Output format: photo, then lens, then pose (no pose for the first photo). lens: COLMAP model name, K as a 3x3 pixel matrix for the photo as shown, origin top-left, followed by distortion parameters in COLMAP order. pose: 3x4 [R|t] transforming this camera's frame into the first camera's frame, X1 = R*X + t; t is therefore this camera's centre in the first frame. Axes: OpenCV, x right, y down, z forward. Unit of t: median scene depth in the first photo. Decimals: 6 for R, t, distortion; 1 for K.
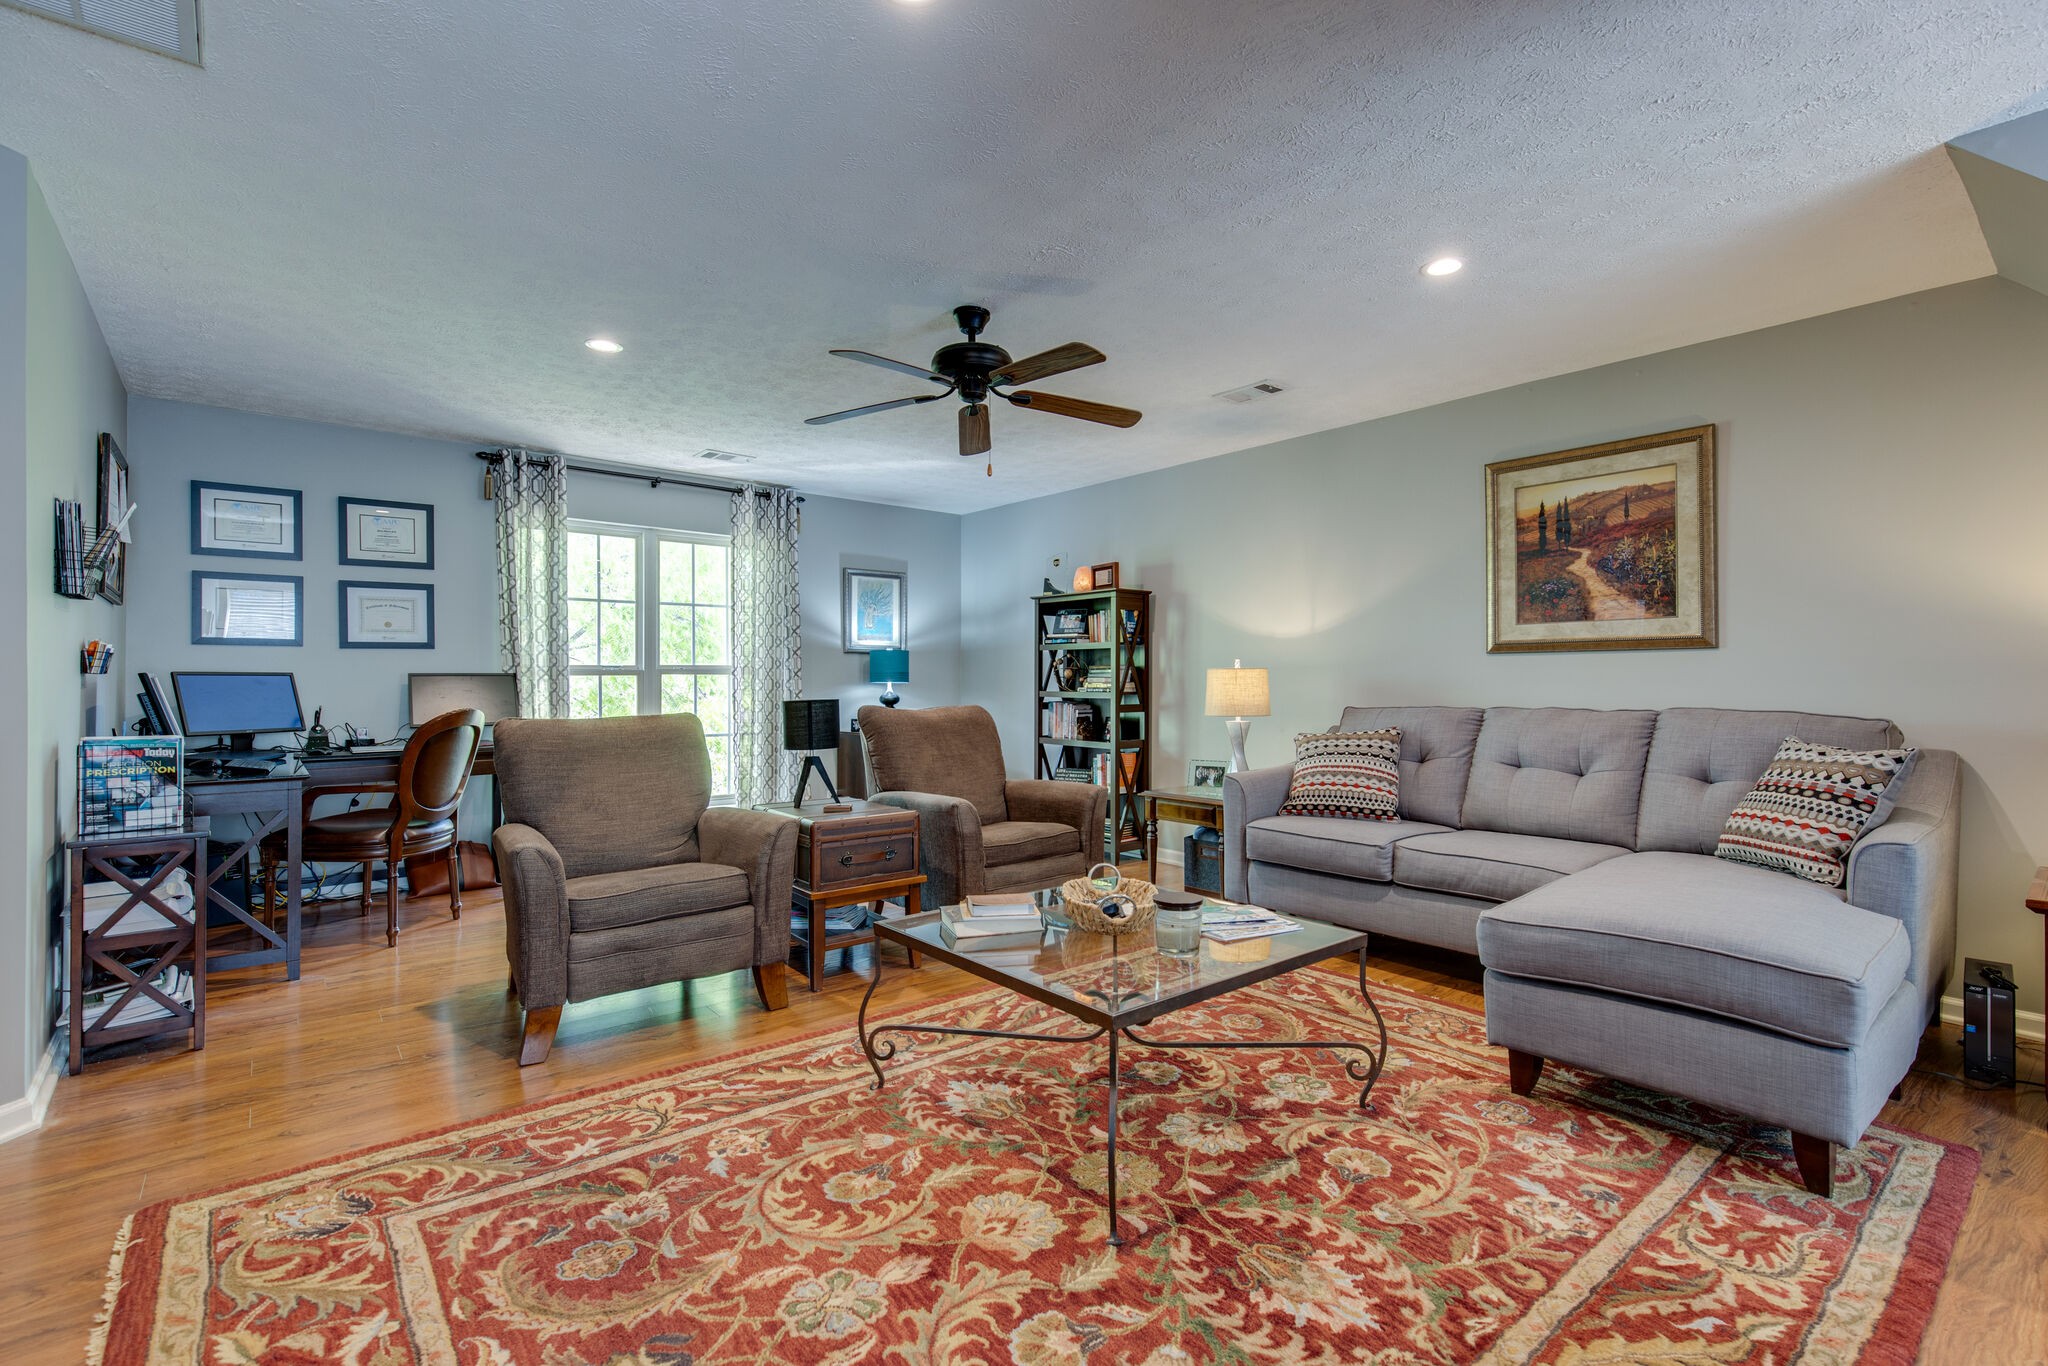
lens RADIAL K [[922.5, 0, 1024.3], [0, 922.5, 679.6], [0, 0, 1]] dist [0.009793, -0.001989]
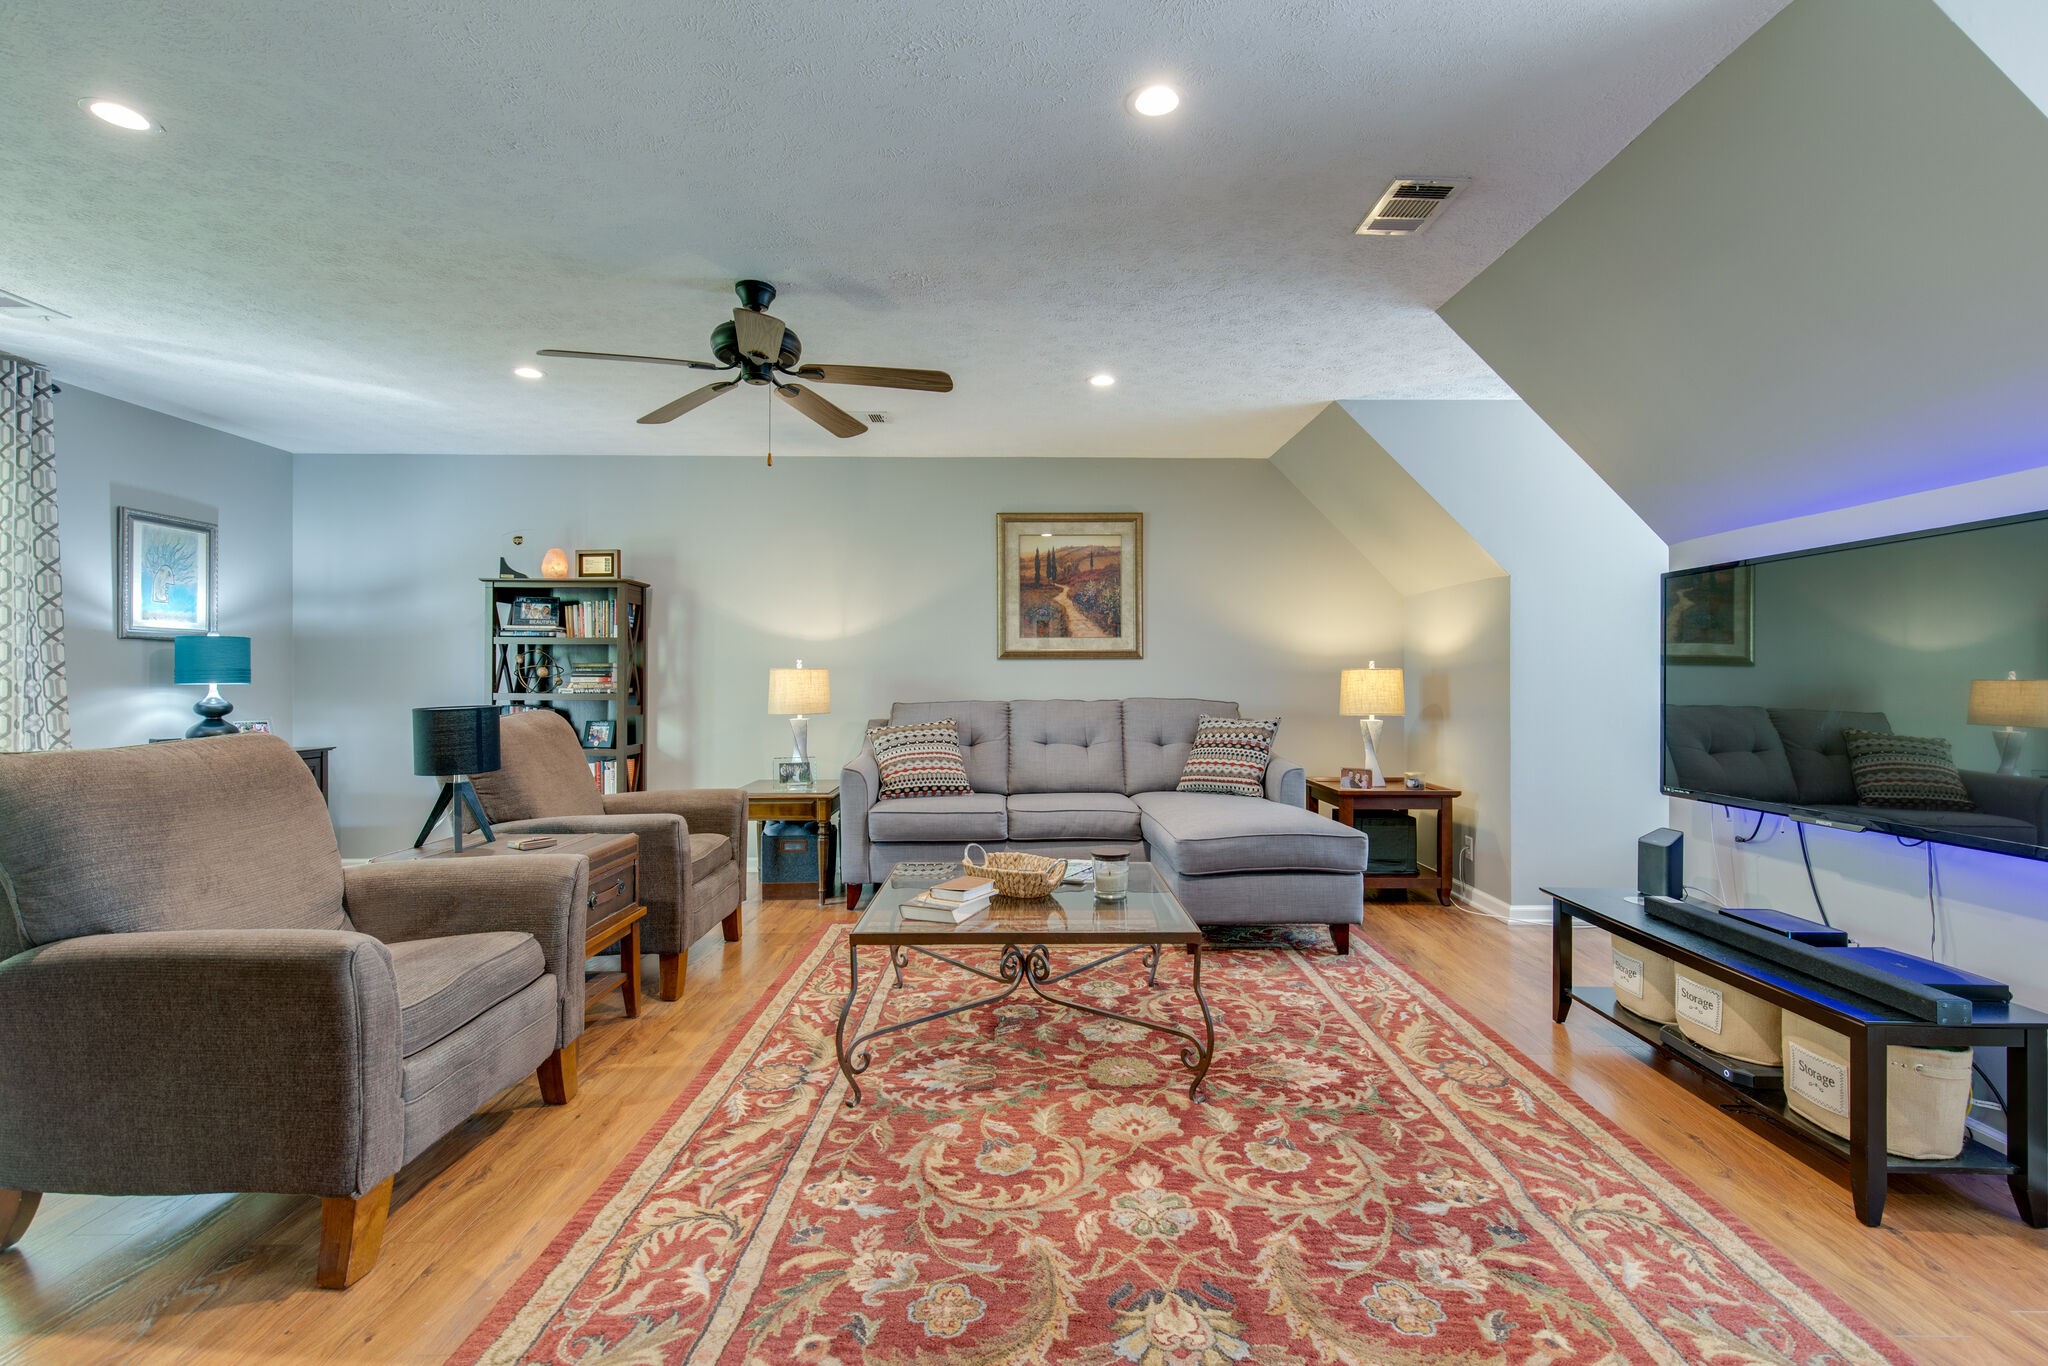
lens RADIAL K [[922.5, 0, 1031.1], [0, 922.5, 679.7], [0, 0, 1]] dist [0.009793, -0.001989]
pose [[0.632565, -0.000924, 0.774506, -0.568805], [-0.000238, 0.999999, 0.001387, -0.001506], [-0.774507, -0.001062, 0.632564, 0.178596]]
